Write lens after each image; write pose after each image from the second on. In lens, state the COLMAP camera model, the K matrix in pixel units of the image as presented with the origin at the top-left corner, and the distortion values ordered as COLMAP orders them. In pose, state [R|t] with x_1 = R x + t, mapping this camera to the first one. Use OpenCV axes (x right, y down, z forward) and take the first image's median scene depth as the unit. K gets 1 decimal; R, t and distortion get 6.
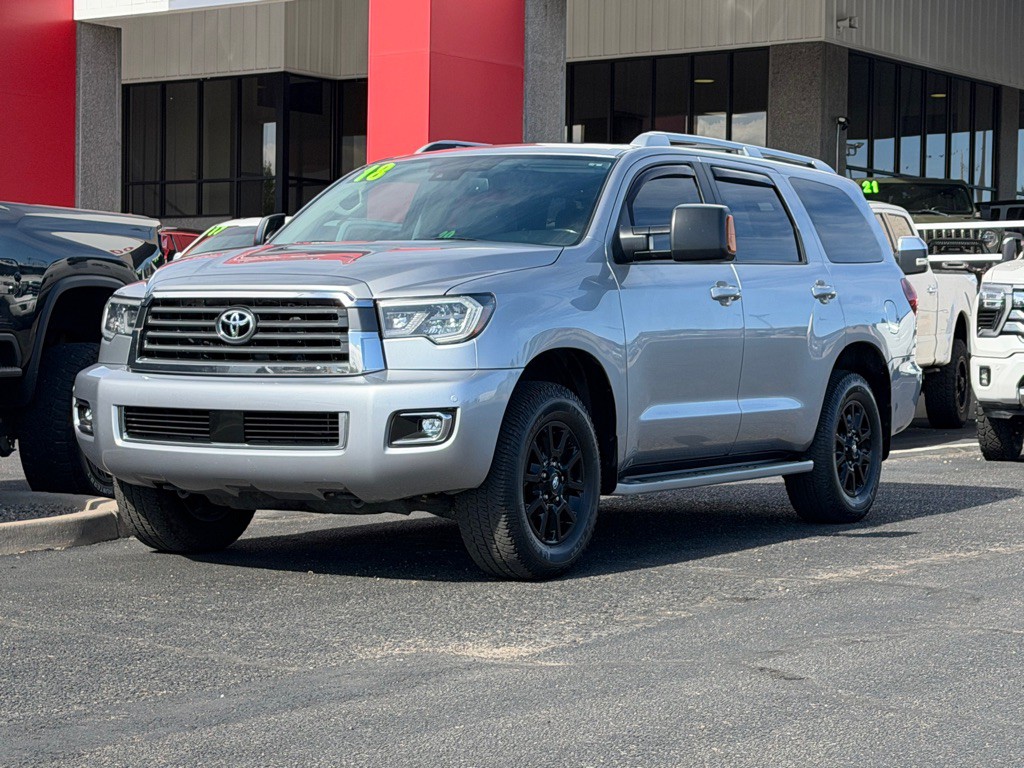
lens RADIAL K [[2324.0, 0, 510.1], [0, 2324.0, 385.8], [0, 0, 1]] dist [0.160951, 0.242891]
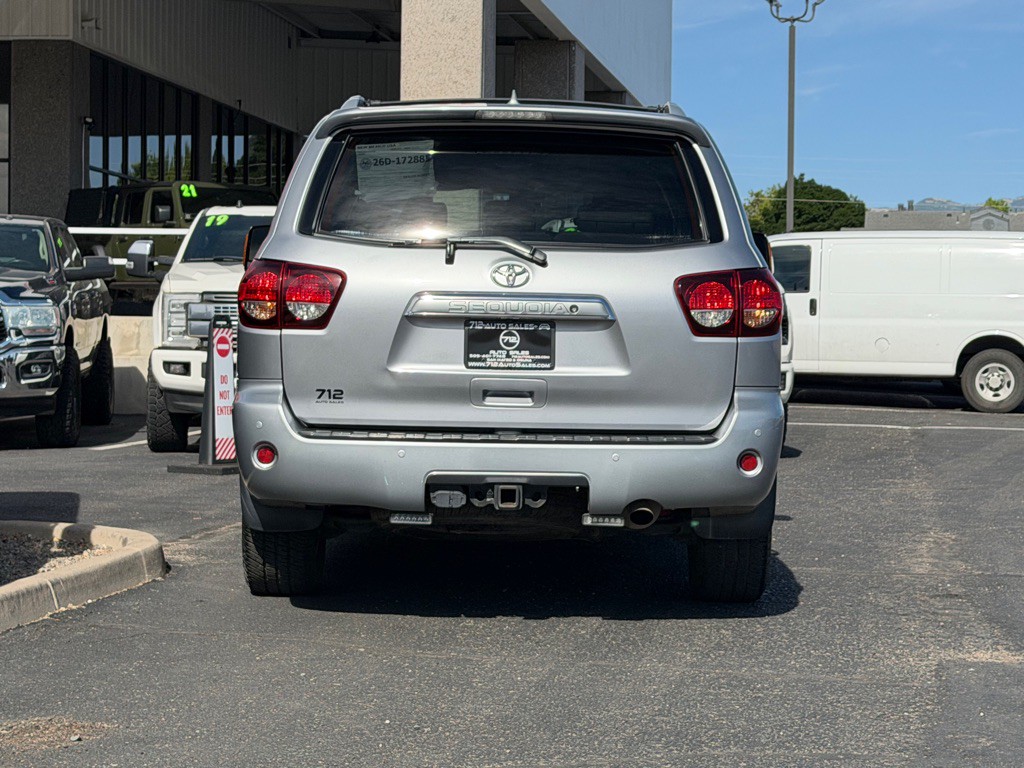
lens RADIAL K [[2267.2, 0, 524.7], [0, 2267.2, 383.8], [0, 0, 1]] dist [0.142601, 0.475367]
pose [[0.883179, -0.006885, 0.468985, -0.497729], [0.005729, 0.999976, 0.003892, -0.010294], [-0.469000, -0.000751, 0.883198, 0.141661]]
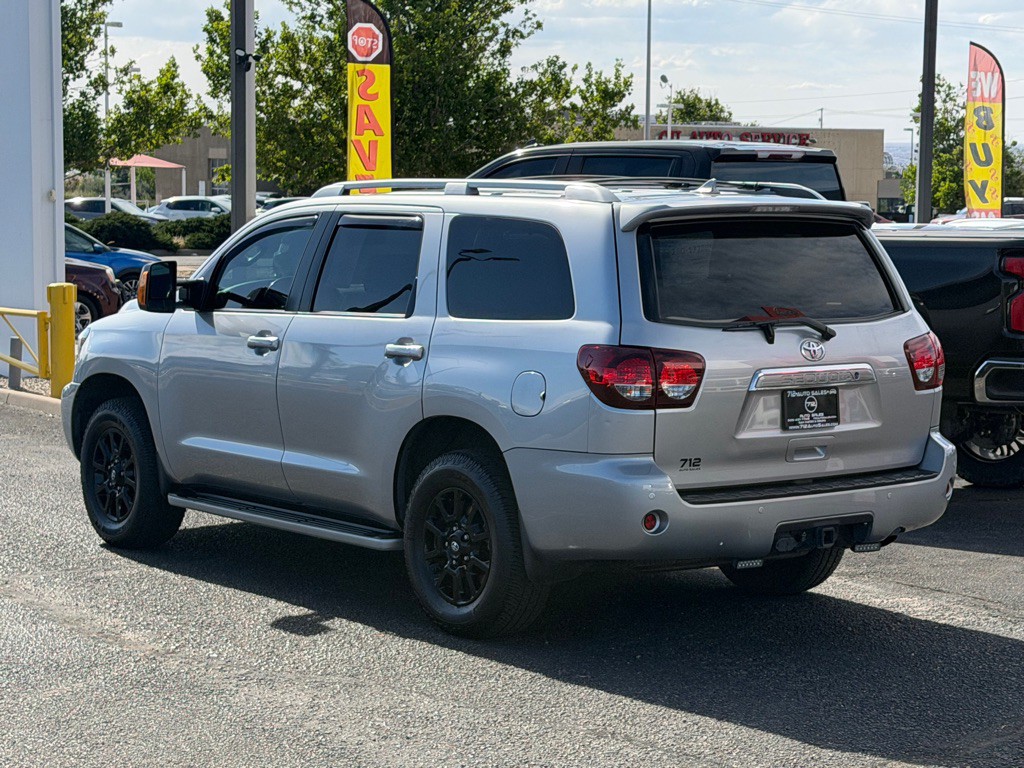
lens RADIAL K [[2268.7, 0, 534.5], [0, 2268.7, 371.6], [0, 0, 1]] dist [0.144885, 0.376261]
pose [[0.415907, -0.080668, 0.905822, -1.020920], [0.029157, 0.996729, 0.075376, -0.108852], [-0.908940, -0.004938, 0.416899, 0.549723]]
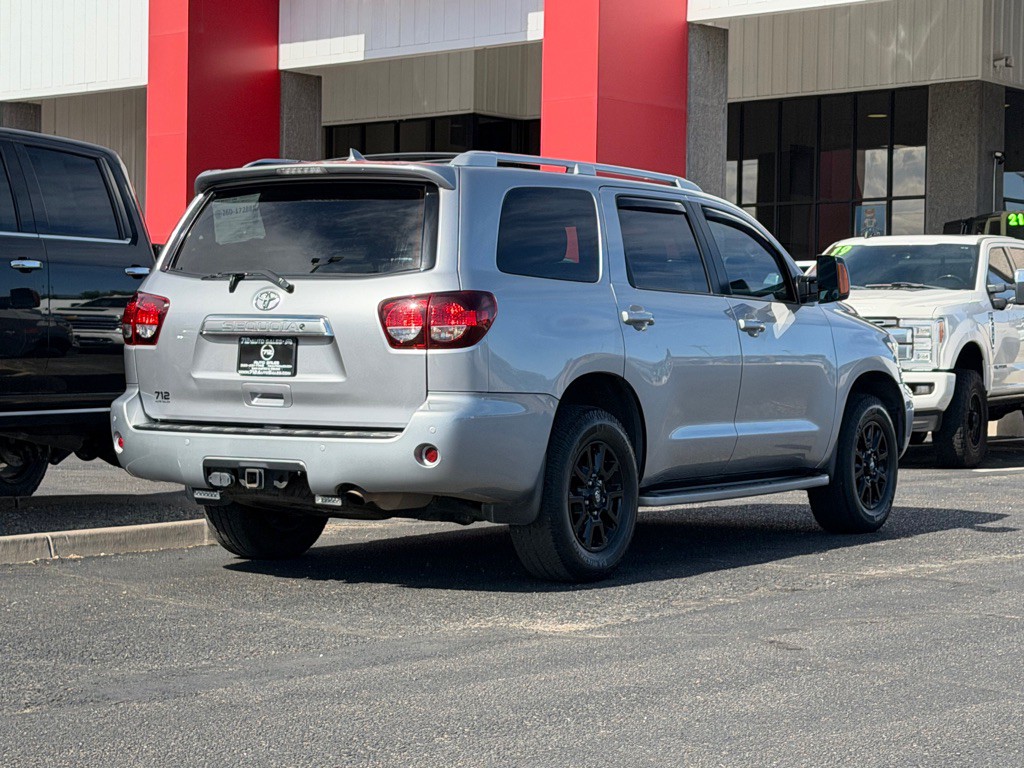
lens RADIAL K [[2268.7, 0, 534.5], [0, 2268.7, 371.6], [0, 0, 1]] dist [0.144885, 0.376261]
pose [[0.996718, 0.001453, -0.080939, 0.056626], [-0.002709, 0.999877, -0.015418, 0.000471], [0.080906, 0.015587, 0.996600, -0.127052]]
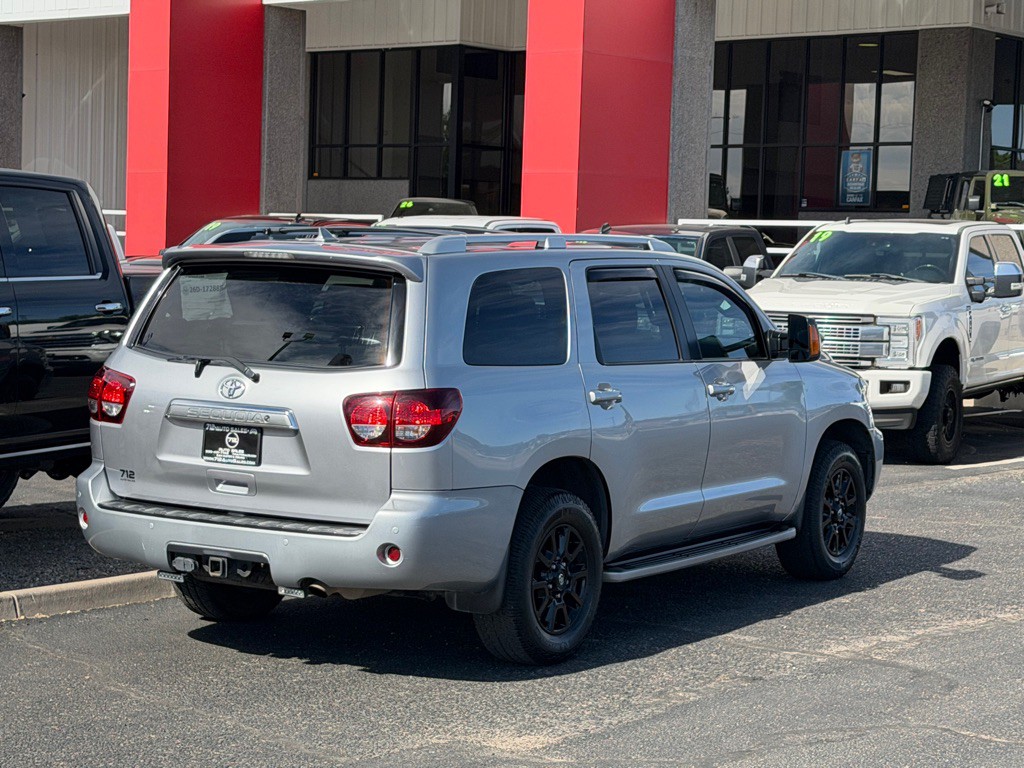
lens RADIAL K [[2267.2, 0, 524.7], [0, 2267.2, 383.8], [0, 0, 1]] dist [0.142601, 0.475367]
pose [[0.996604, 0.022812, -0.079125, 0.064965], [-0.019475, 0.998899, 0.042686, -0.090526], [0.080011, -0.041000, 0.995950, -0.124245]]
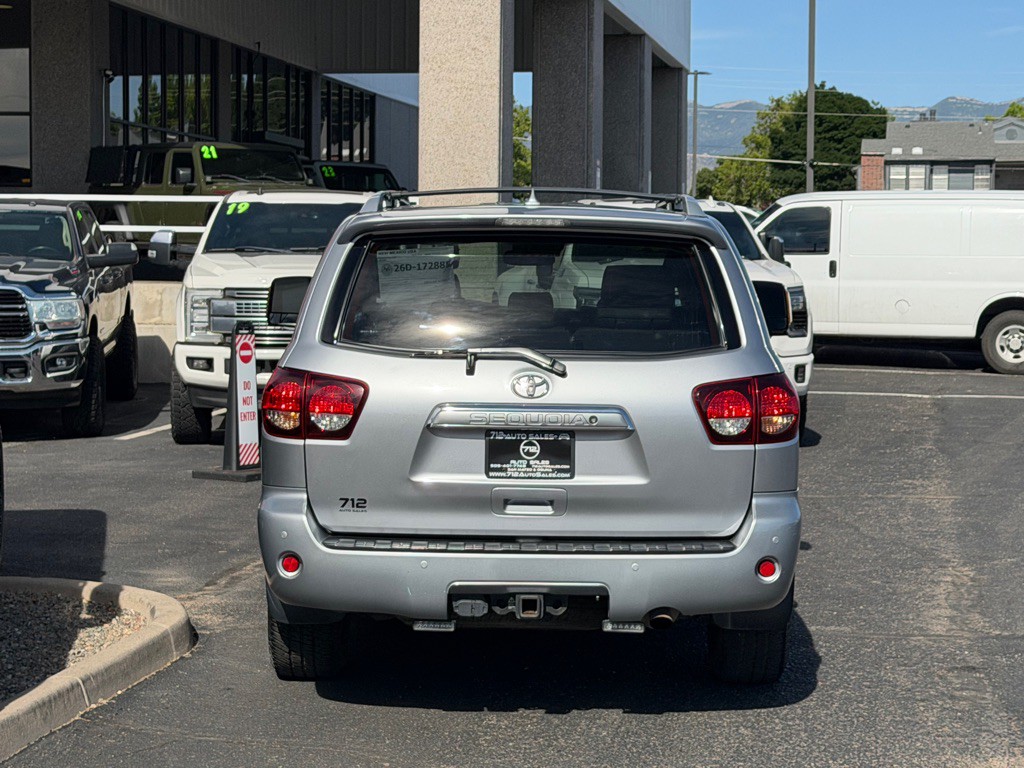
lens RADIAL K [[2268.9, 0, 512.8], [0, 2268.9, 360.7], [0, 0, 1]] dist [0.126954, 0.458937]
pose [[0.889690, -0.028413, 0.455680, -0.501278], [0.011977, 0.999171, 0.038916, -0.084269], [-0.456408, -0.029166, 0.889292, 0.133152]]
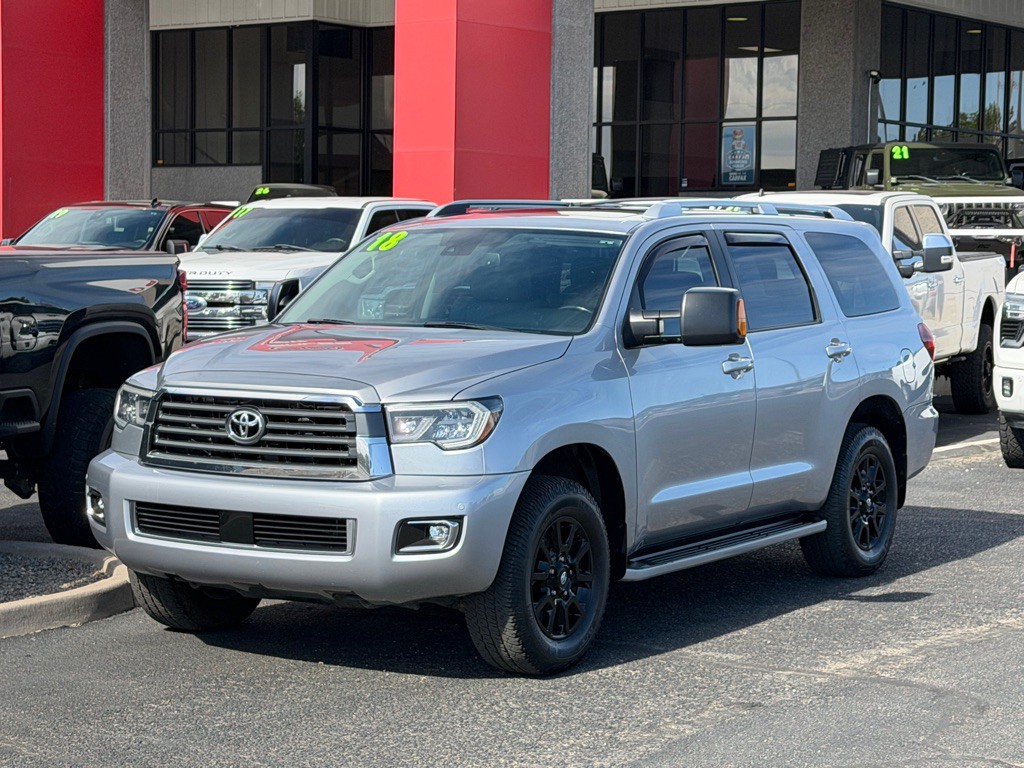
lens RADIAL K [[2324.0, 0, 510.1], [0, 2324.0, 385.8], [0, 0, 1]] dist [0.160951, 0.242891]
pose [[0.999870, 0.000595, -0.016125, 0.011642], [0.000104, 0.999063, 0.043290, -0.078865], [0.016136, -0.043287, 0.998932, -0.001449]]
